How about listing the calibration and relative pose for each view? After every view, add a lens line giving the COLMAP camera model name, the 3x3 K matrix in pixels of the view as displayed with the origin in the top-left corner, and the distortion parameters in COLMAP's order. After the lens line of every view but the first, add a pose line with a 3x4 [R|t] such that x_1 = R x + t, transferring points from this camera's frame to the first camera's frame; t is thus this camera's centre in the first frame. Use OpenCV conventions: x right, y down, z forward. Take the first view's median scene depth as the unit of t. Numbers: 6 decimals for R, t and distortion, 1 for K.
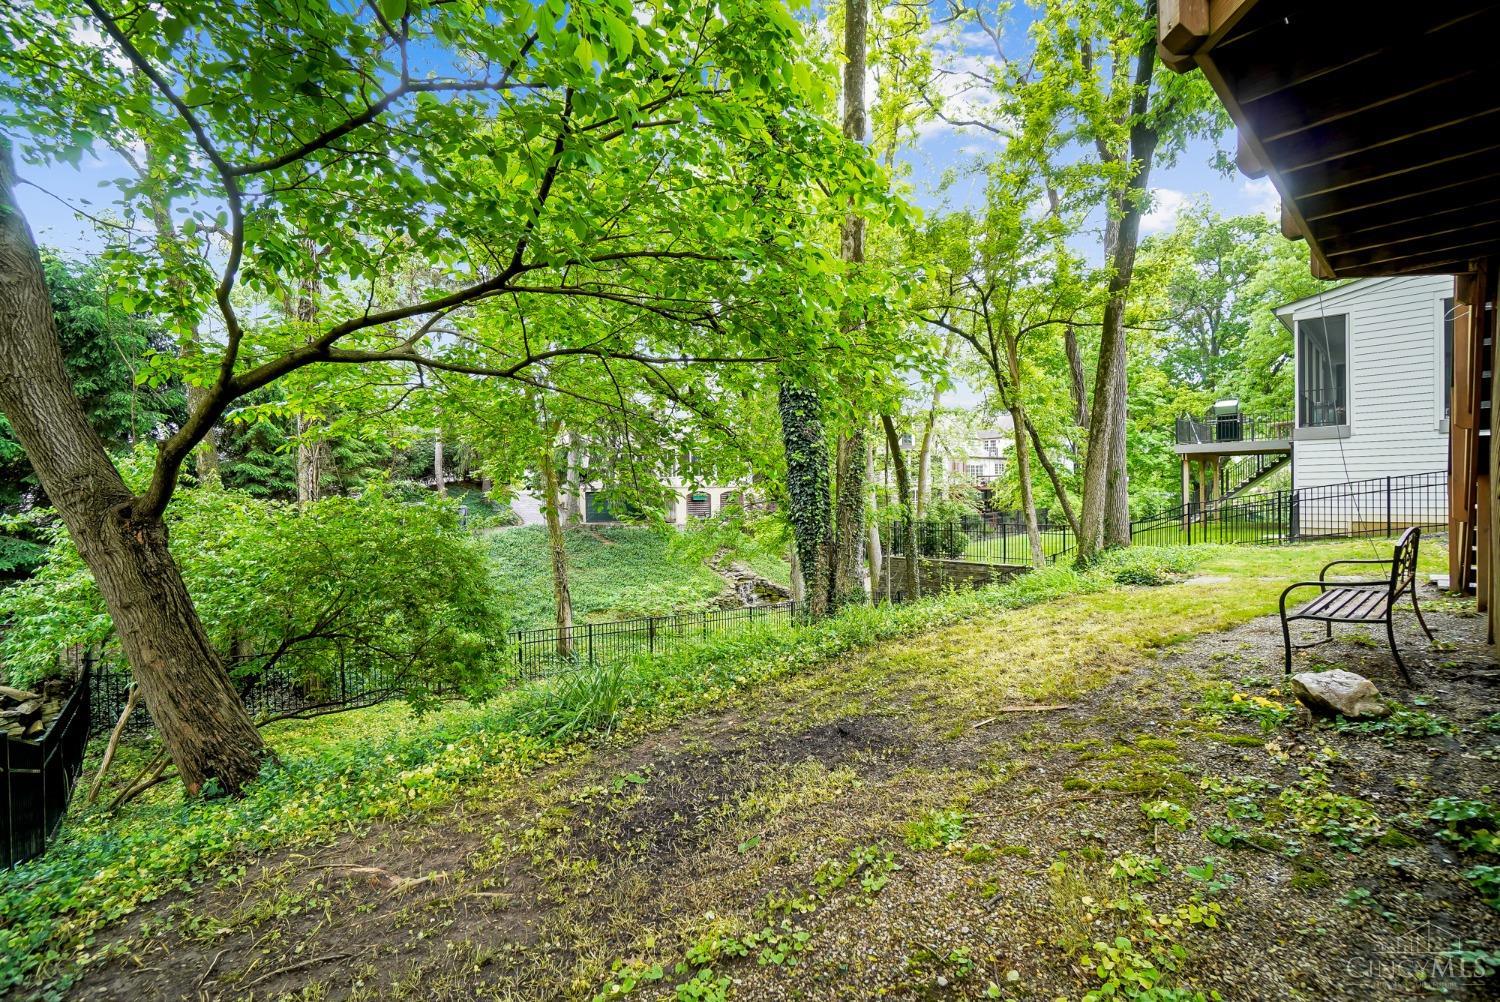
lens RADIAL K [[644.3, 0, 739.9], [0, 644.3, 507.0], [0, 0, 1]] dist [-0.008665, 0.002162]
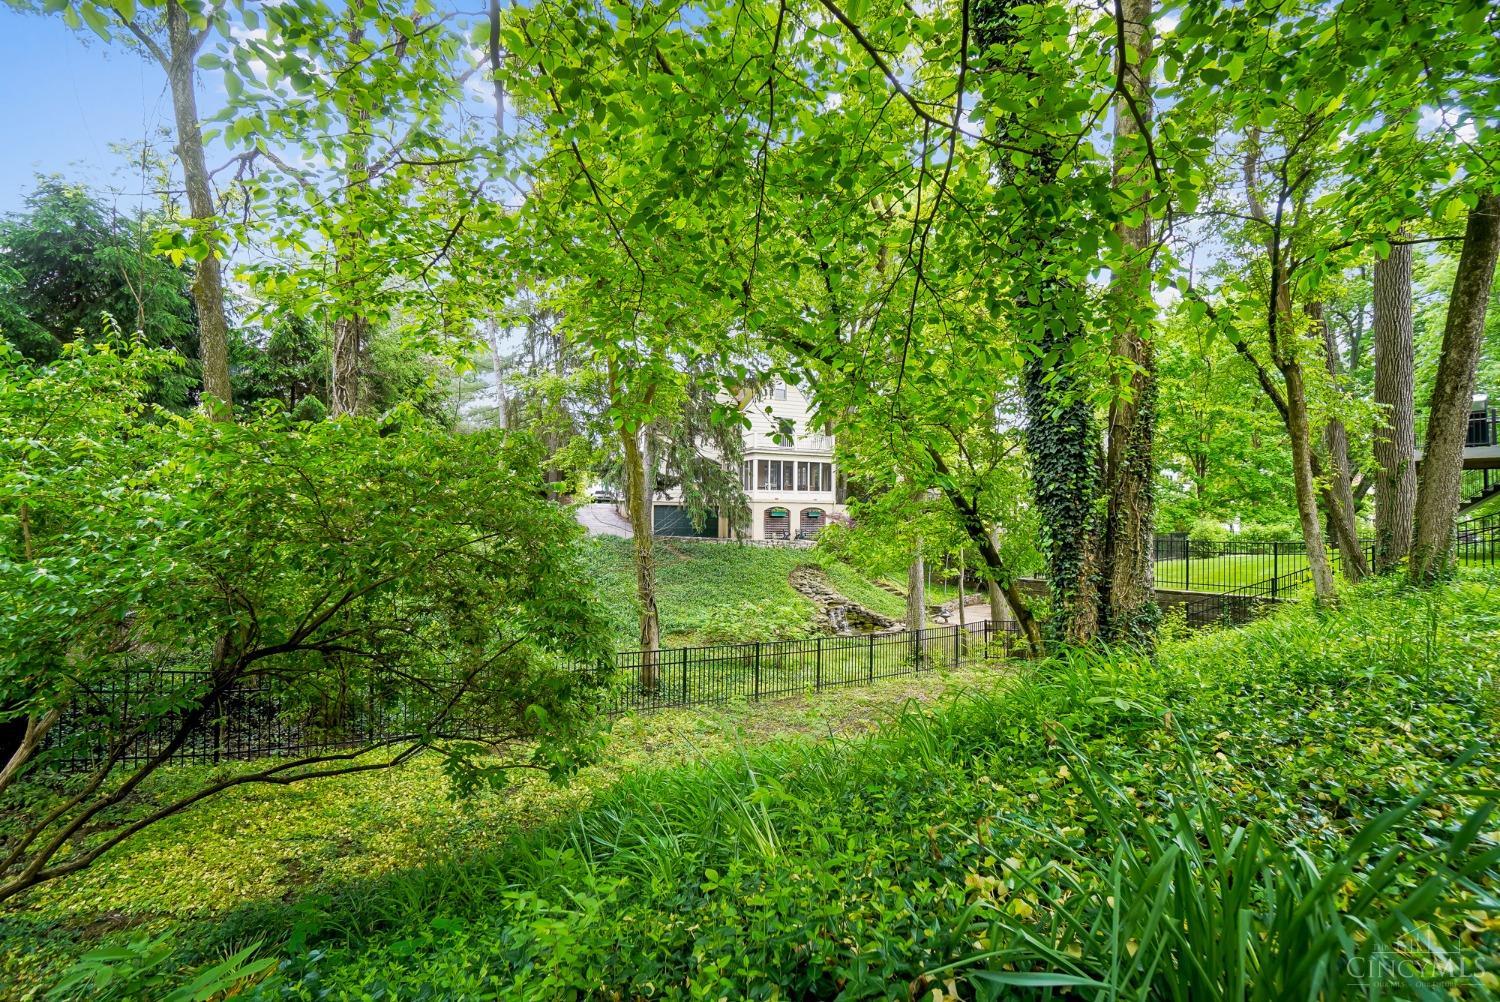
lens RADIAL K [[644.3, 0, 761.5], [0, 644.3, 496.5], [0, 0, 1]] dist [-0.008665, 0.002162]
pose [[0.998258, 0.025076, -0.053397, -0.166196], [-0.028251, 0.997825, -0.059560, 0.067957], [0.051787, 0.060965, 0.996796, 0.339349]]
